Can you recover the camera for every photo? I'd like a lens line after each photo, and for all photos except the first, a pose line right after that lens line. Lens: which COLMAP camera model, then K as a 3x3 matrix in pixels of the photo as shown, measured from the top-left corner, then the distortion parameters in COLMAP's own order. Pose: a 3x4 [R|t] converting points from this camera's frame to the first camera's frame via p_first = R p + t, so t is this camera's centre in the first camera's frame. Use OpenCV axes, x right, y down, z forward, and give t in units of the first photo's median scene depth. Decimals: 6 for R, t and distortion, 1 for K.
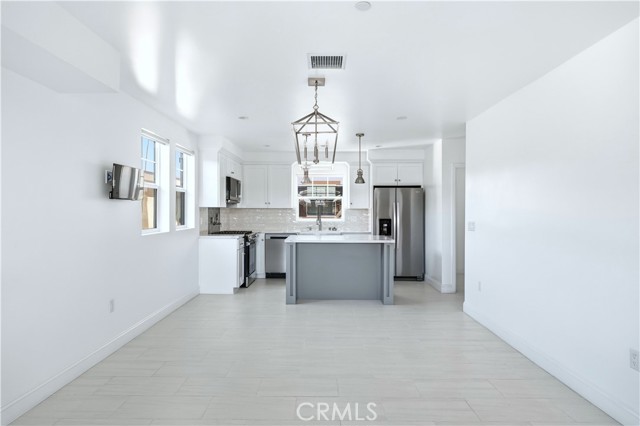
lens RADIAL K [[361.6, 0, 318.0], [0, 361.6, 214.6], [0, 0, 1]] dist [0.006004, 0.000364]
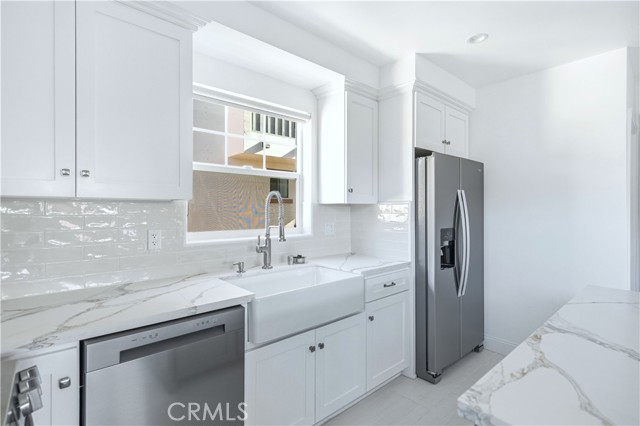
lens RADIAL K [[313.8, 0, 317.0], [0, 313.8, 209.6], [0, 0, 1]] dist [0.001966, 0.000294]
pose [[0.734841, -0.004943, 0.678221, -0.169320], [0.004755, 0.999986, 0.002136, -0.011247], [-0.678223, 0.001656, 0.734854, 0.830316]]
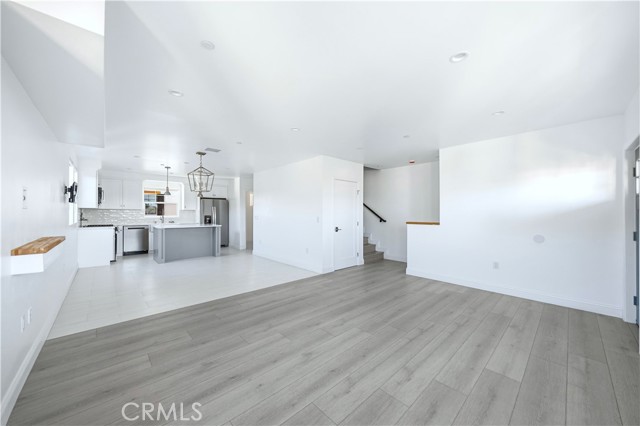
lens RADIAL K [[229.1, 0, 318.6], [0, 229.1, 213.8], [0, 0, 1]] dist [0.016826, 0.000104]
pose [[0.723327, -0.003307, 0.690498, -0.219618], [0.005417, 0.999985, -0.000885, 0.006680], [-0.690485, 0.004381, 0.723334, -0.255475]]
